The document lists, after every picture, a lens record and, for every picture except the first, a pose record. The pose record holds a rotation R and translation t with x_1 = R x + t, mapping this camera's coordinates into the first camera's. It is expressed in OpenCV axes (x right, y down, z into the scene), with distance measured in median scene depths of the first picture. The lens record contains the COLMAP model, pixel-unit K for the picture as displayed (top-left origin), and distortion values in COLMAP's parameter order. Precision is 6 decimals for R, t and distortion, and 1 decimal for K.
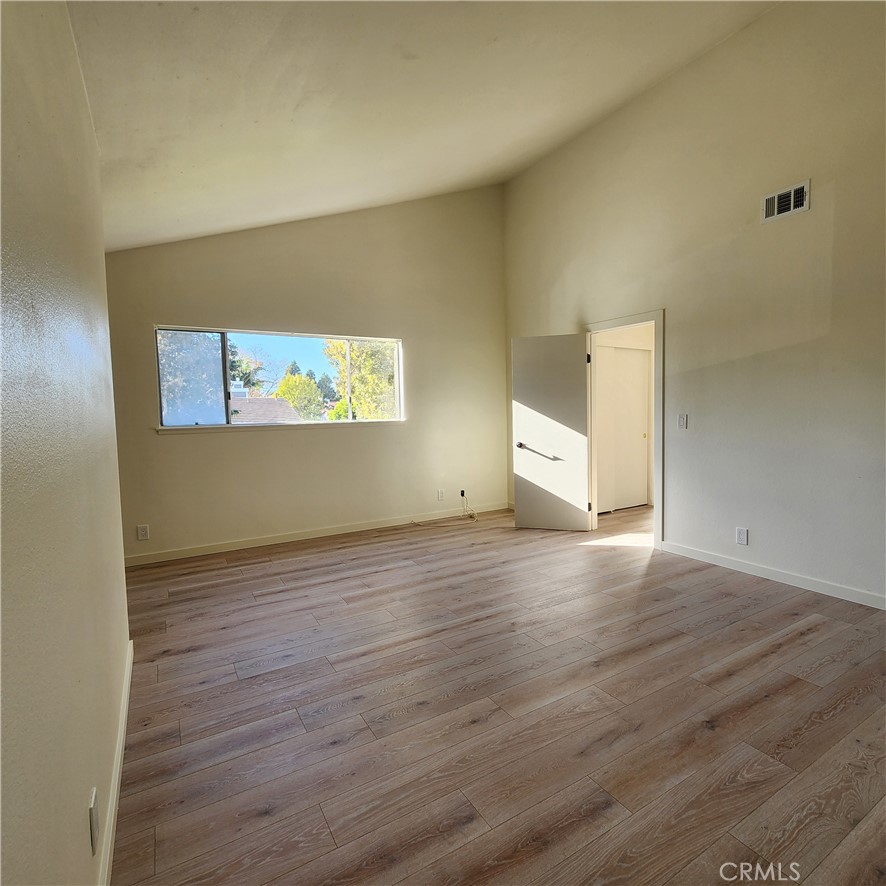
lens RADIAL K [[483.2, 0, 444.7], [0, 483.2, 442.7], [0, 0, 1]] dist [-0.000358, -0.000823]
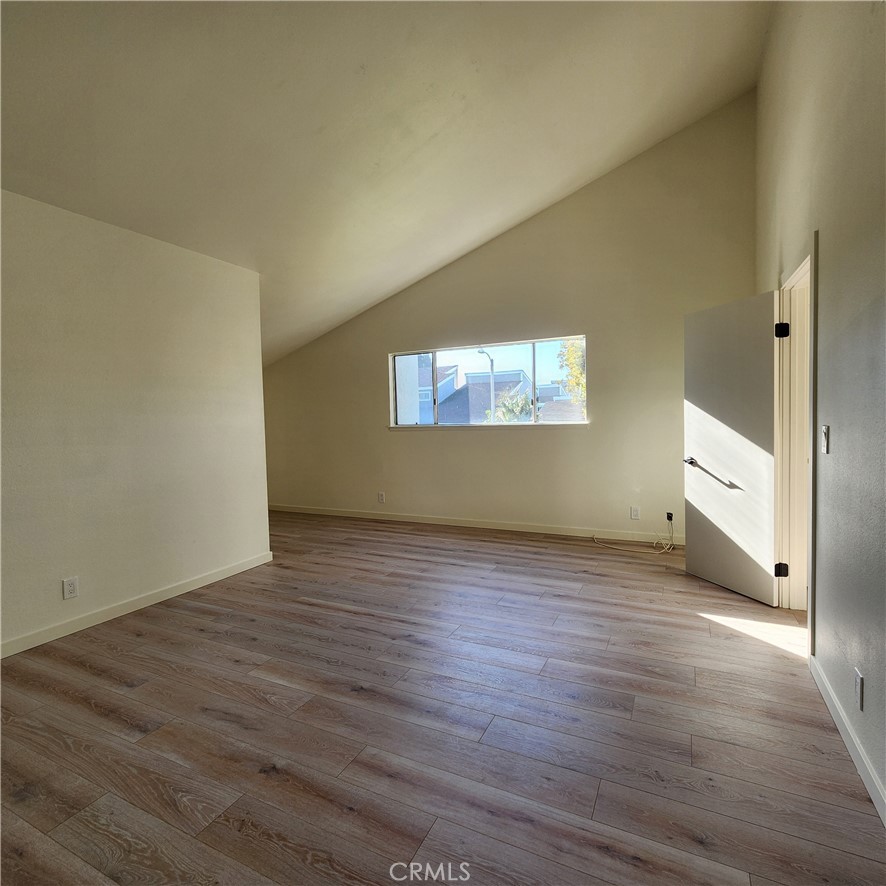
lens RADIAL K [[483.2, 0, 448.3], [0, 483.2, 442.9], [0, 0, 1]] dist [-0.000358, -0.000823]
pose [[0.550119, 0.053934, -0.833343, 0.678854], [-0.044037, 0.998397, 0.035547, -0.039067], [0.833924, 0.017143, 0.551613, 0.354124]]
